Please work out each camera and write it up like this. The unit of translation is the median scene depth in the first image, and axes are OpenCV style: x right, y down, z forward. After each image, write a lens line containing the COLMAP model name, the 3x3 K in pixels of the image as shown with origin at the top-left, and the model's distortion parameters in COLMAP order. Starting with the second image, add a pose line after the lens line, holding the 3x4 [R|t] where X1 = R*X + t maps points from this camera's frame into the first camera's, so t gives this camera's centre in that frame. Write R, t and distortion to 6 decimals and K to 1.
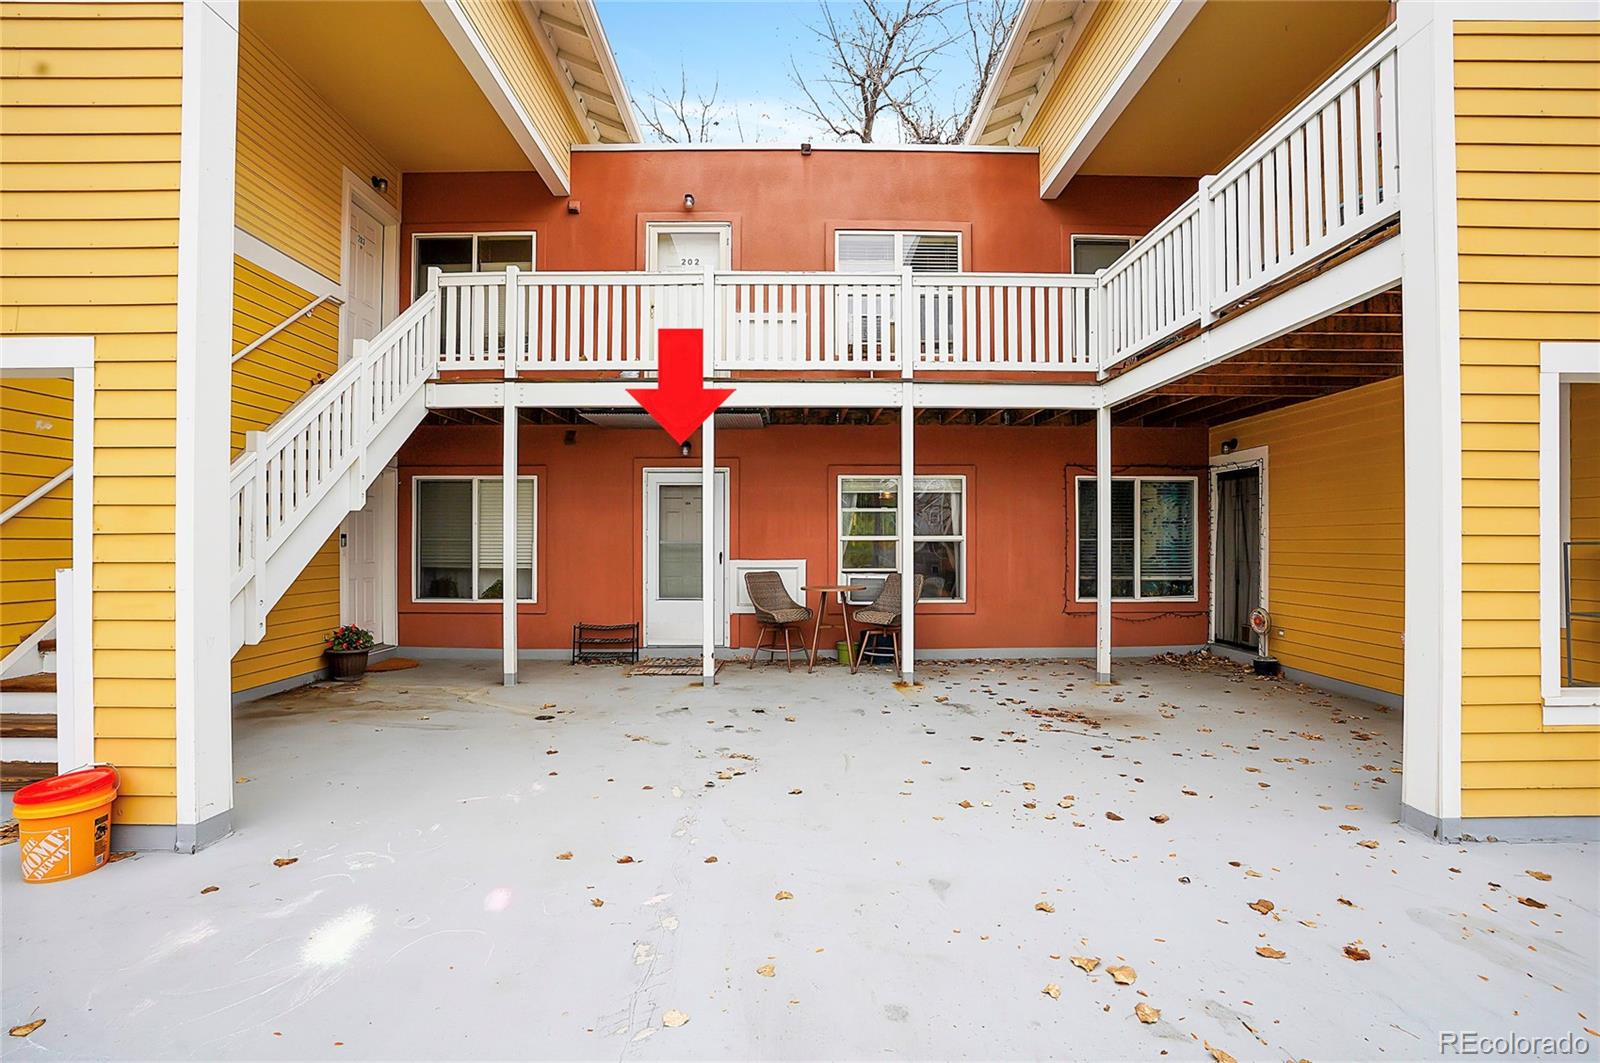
lens RADIAL K [[737.2, 0, 799.3], [0, 737.2, 533.8], [0, 0, 1]] dist [-0.069041, 0.026353]
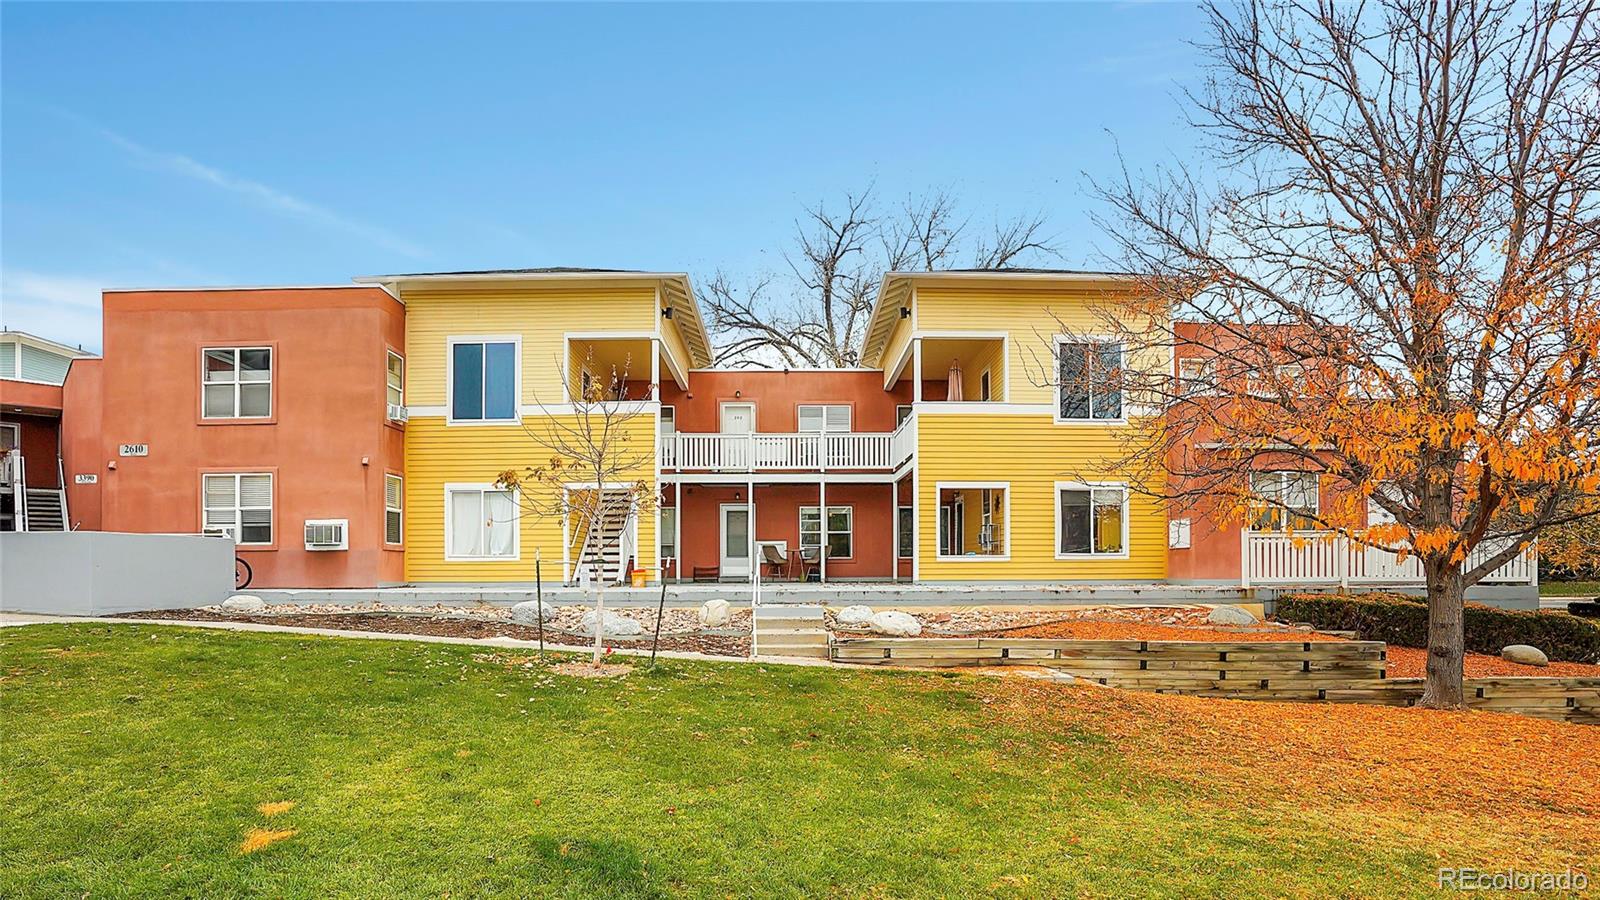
lens RADIAL K [[776.7, 0, 800.0], [0, 776.7, 450.0], [0, 0, 1]] dist [0.000028, -0.000003]
pose [[0.999932, -0.004051, 0.010950, 0.027367], [0.005471, 0.991101, -0.133002, 0.081557], [-0.010314, 0.133053, 0.991055, -1.668677]]
